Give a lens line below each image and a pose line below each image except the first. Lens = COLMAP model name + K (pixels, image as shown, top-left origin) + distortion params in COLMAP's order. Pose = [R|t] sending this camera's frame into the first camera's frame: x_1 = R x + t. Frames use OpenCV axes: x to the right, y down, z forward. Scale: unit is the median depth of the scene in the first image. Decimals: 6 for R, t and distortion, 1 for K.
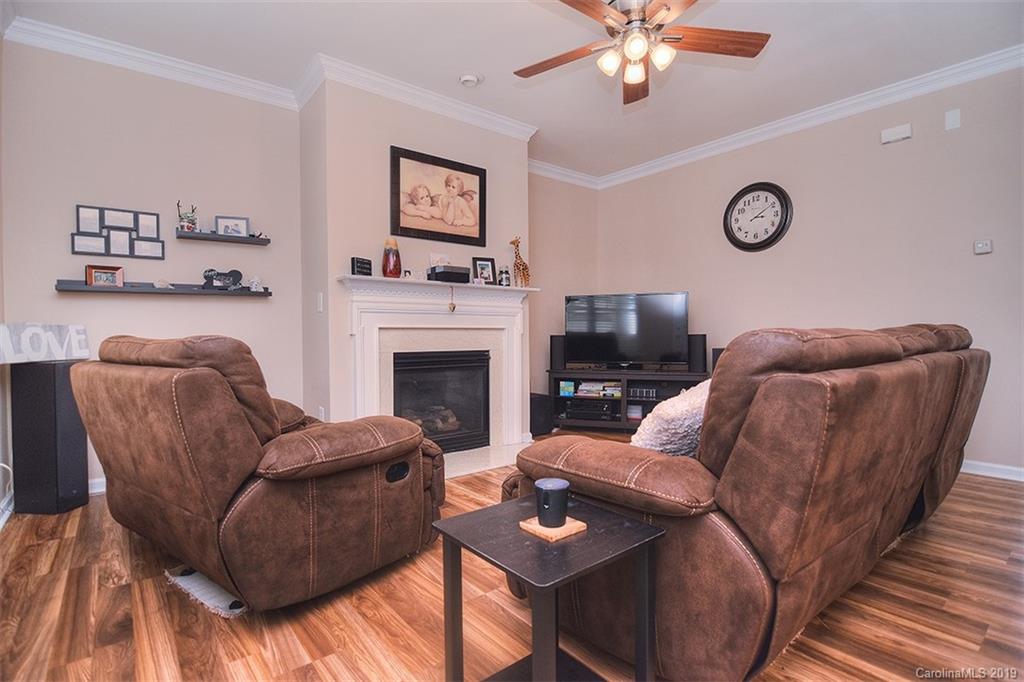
lens RADIAL K [[503.5, 0, 507.4], [0, 503.5, 339.1], [0, 0, 1]] dist [-0.004565, -0.007795]
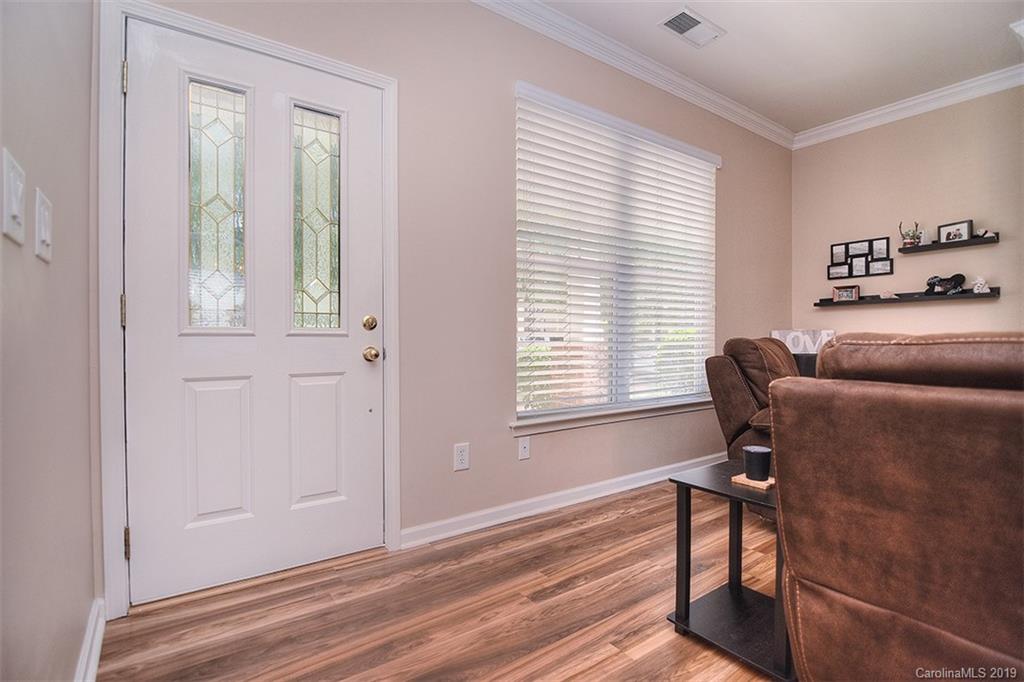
lens RADIAL K [[503.5, 0, 506.0], [0, 503.5, 341.8], [0, 0, 1]] dist [-0.004565, -0.007795]
pose [[-0.065943, 0.013231, -0.997736, 0.516142], [-0.009377, 0.999860, 0.013879, -0.004634], [0.997779, 0.010271, -0.065809, 0.147479]]
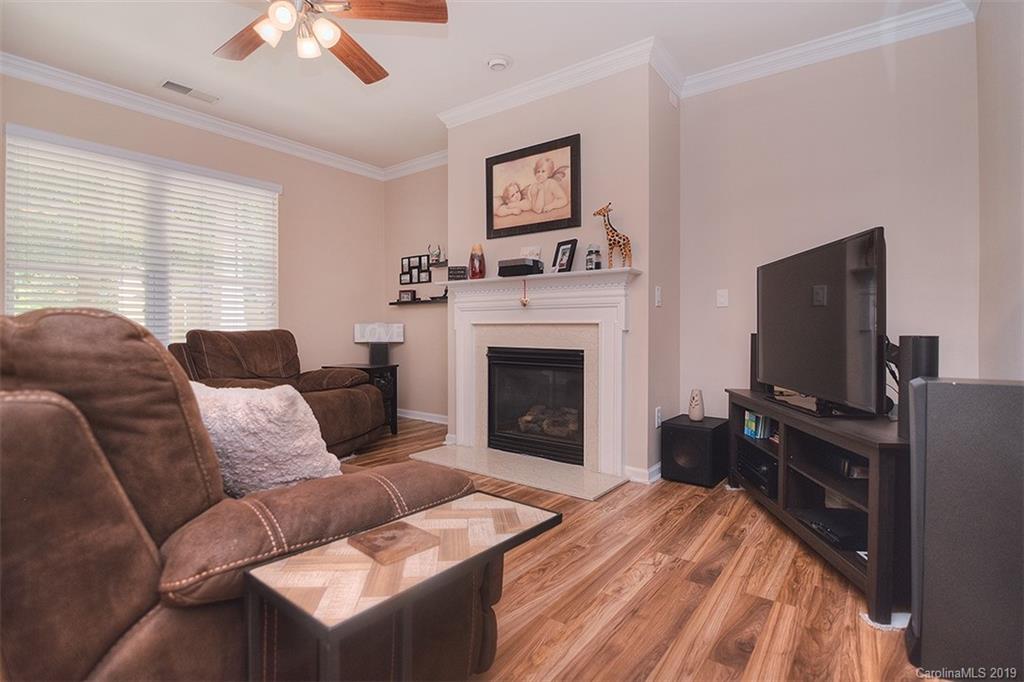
lens RADIAL K [[503.5, 0, 488.8], [0, 503.5, 325.6], [0, 0, 1]] dist [-0.004565, -0.007795]
pose [[0.217247, -0.002767, -0.976113, 0.834835], [-0.013773, 0.999888, -0.005900, -0.012603], [0.976020, 0.014726, 0.217184, 0.761666]]
